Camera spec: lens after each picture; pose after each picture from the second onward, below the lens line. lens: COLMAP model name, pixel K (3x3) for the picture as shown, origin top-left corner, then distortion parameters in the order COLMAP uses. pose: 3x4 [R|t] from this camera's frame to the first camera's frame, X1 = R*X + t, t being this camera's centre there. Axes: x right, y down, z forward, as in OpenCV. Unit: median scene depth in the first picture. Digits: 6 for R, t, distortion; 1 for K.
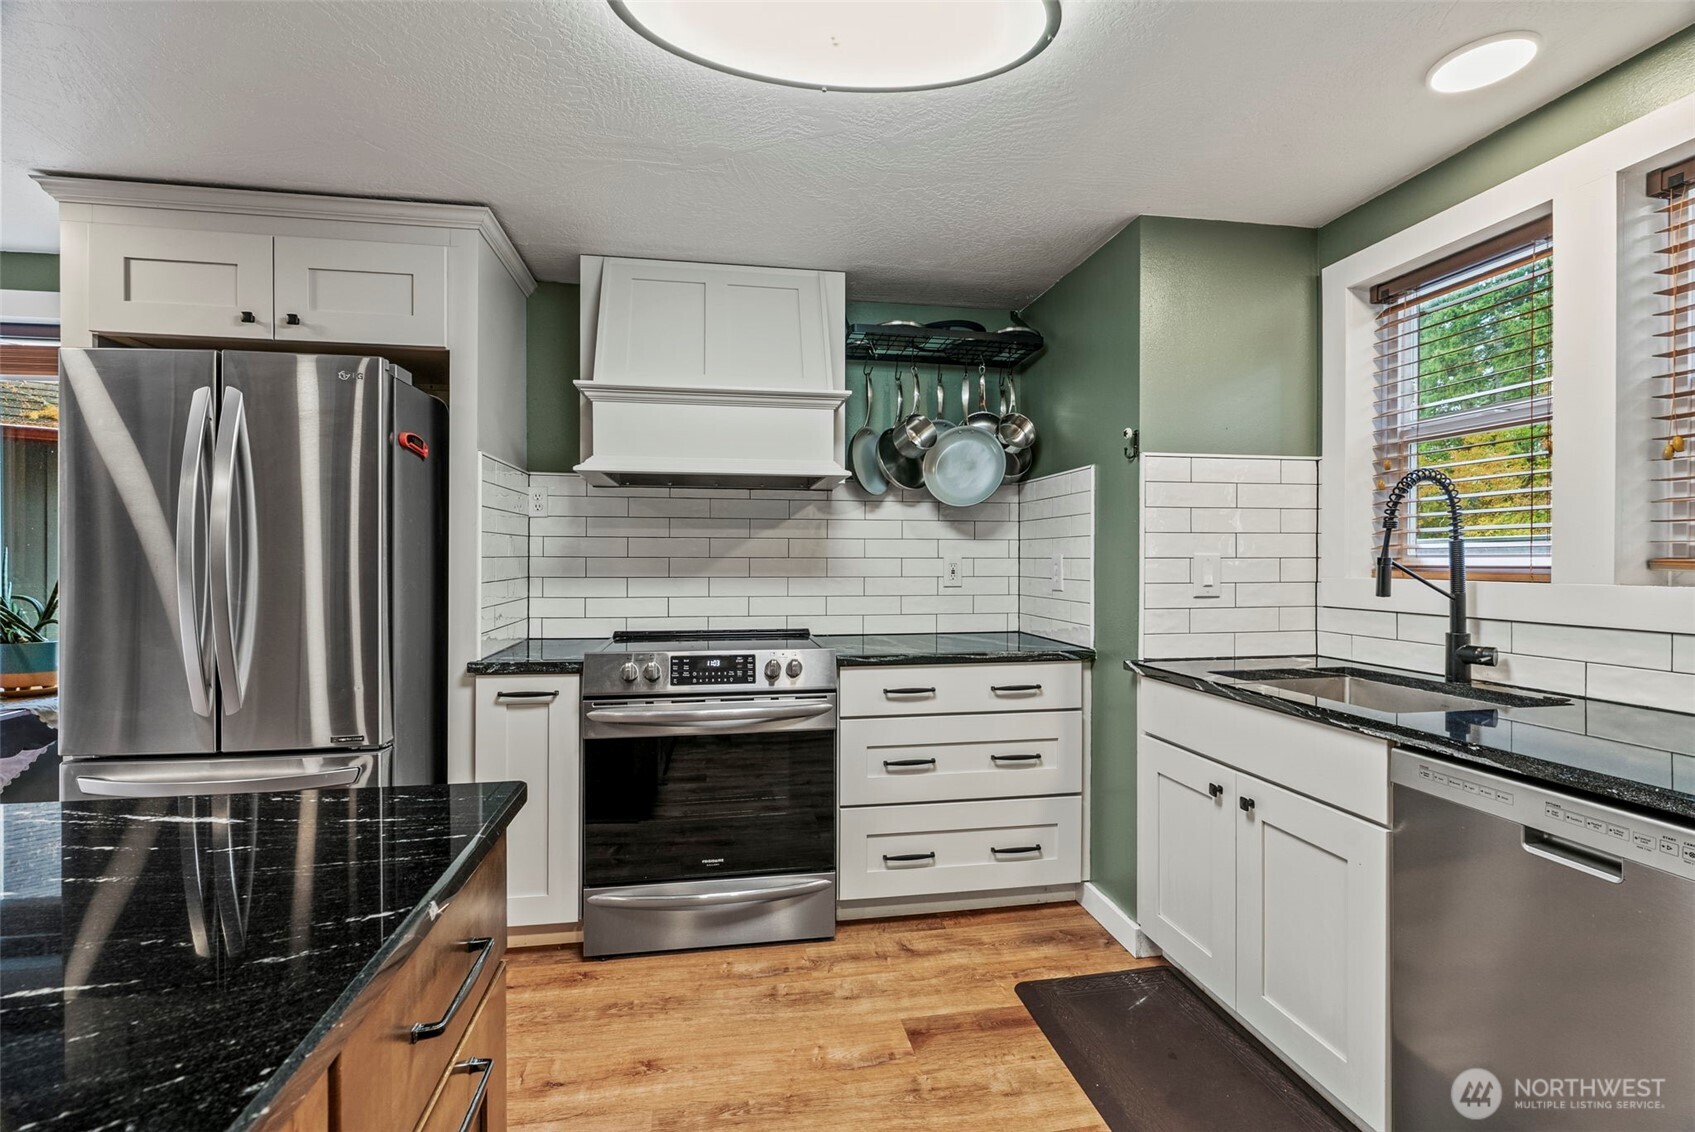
lens RADIAL K [[759.6, 0, 850.0], [0, 759.6, 561.2], [0, 0, 1]] dist [-0.013124, 0.005122]
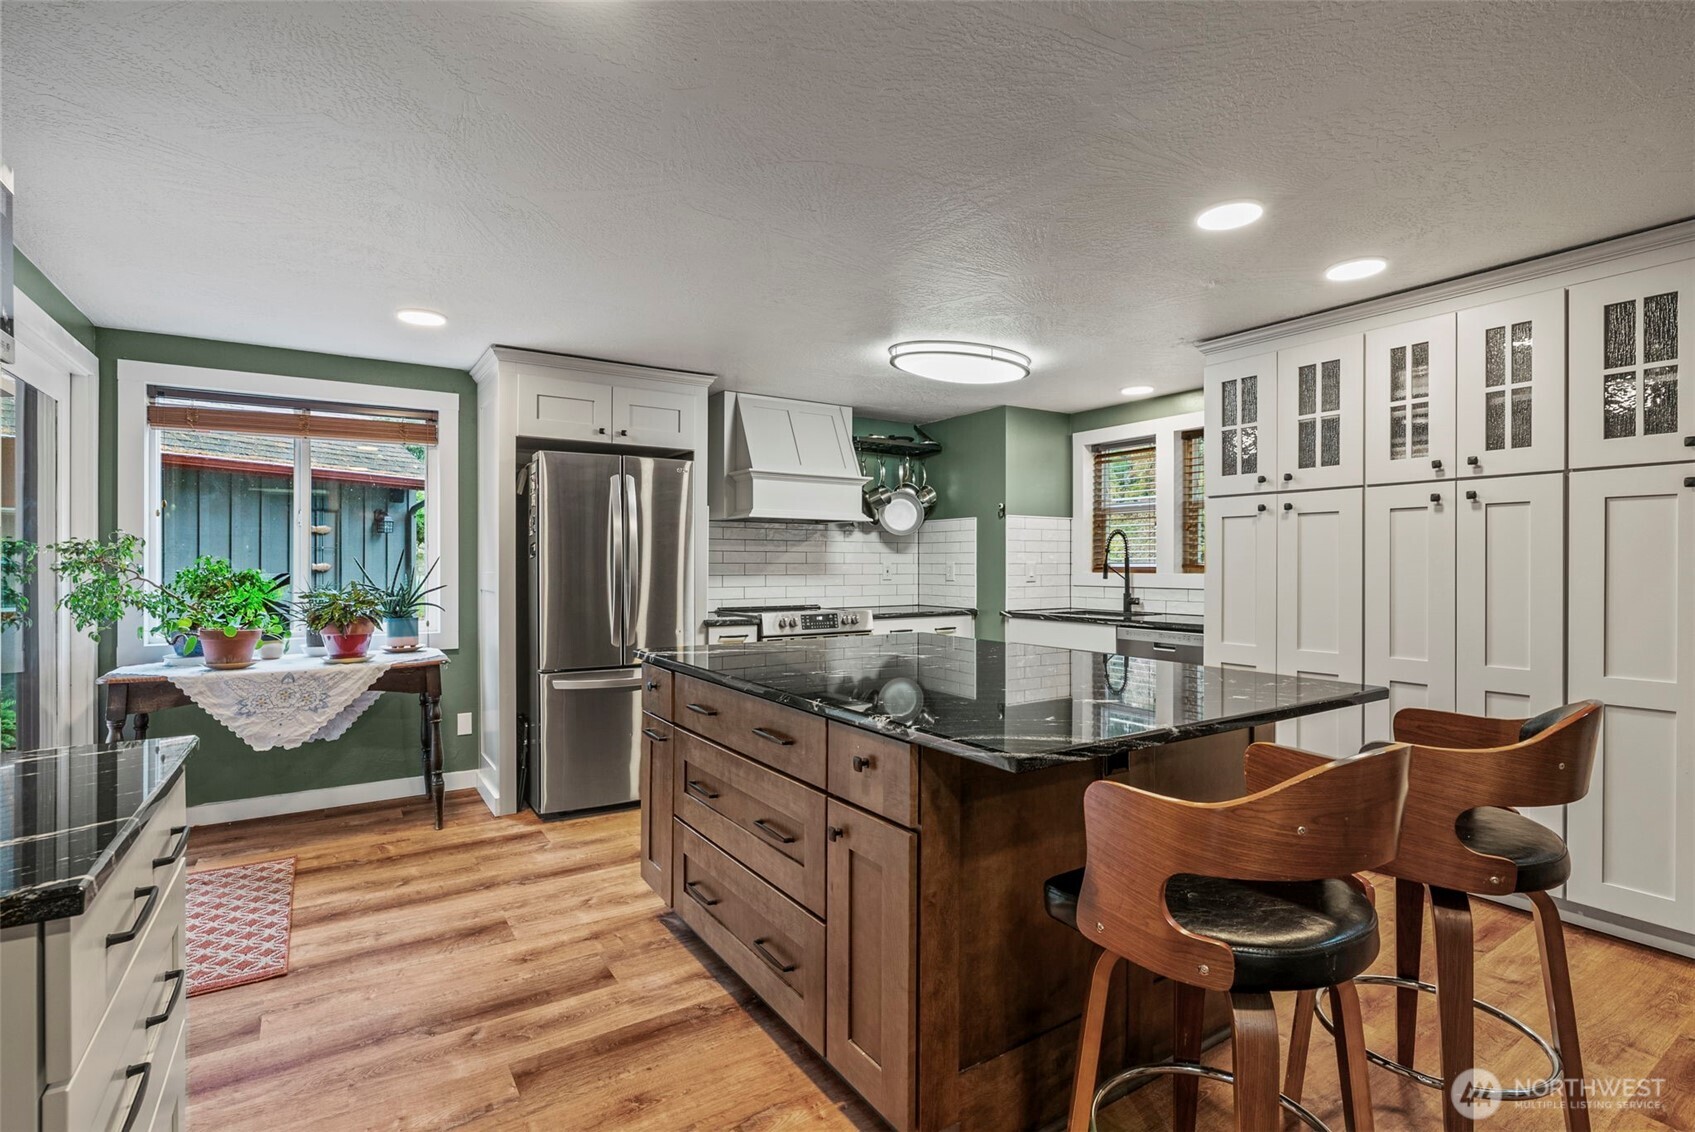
lens RADIAL K [[806.4, 0, 847.5], [0, 806.4, 566.0], [0, 0, 1]] dist [-0.005137, 0.000023]
pose [[0.919381, -0.000686, 0.393367, -0.903146], [0.000641, 1.000000, 0.000246, 0.000963], [-0.393368, 0.000025, 0.919381, -0.902197]]
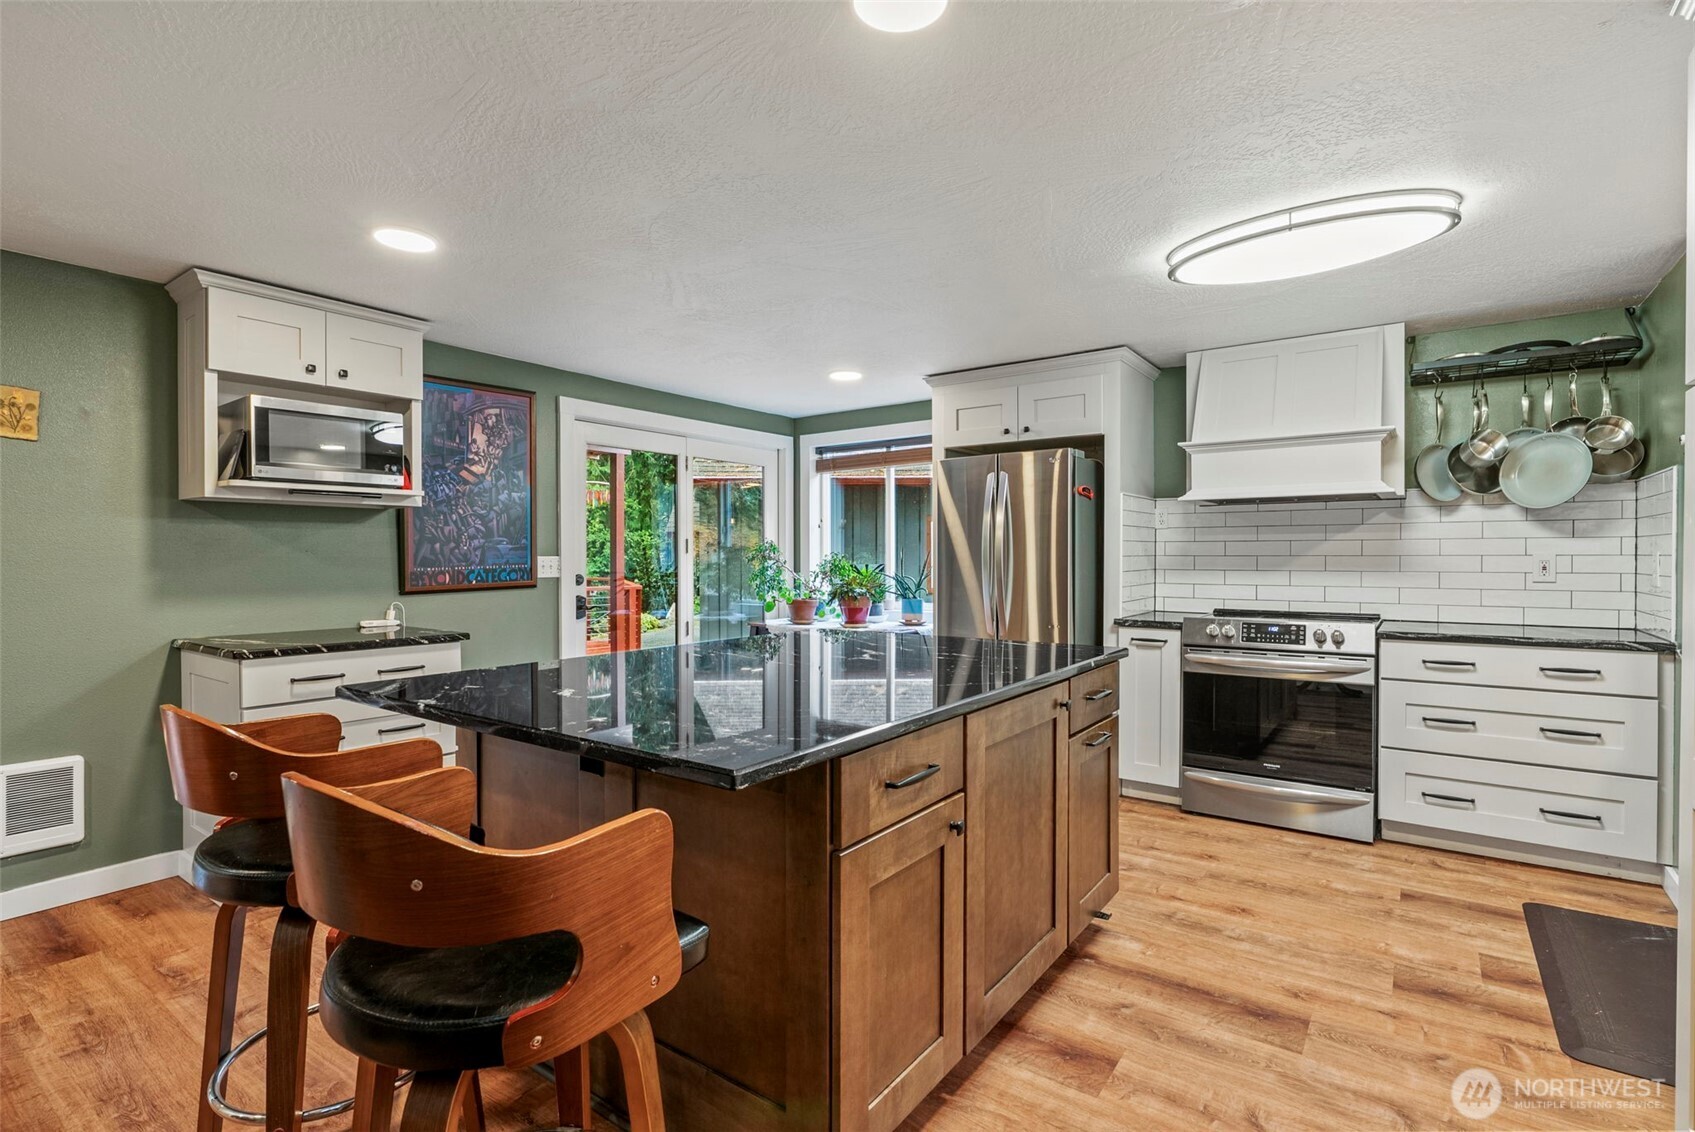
lens RADIAL K [[806.4, 0, 847.5], [0, 806.4, 566.0], [0, 0, 1]] dist [-0.005137, 0.000023]
pose [[0.692746, 0.006086, -0.721156, 0.355719], [0.000217, 0.999963, 0.008647, 0.000983], [0.721181, -0.006146, 0.692719, -0.632589]]
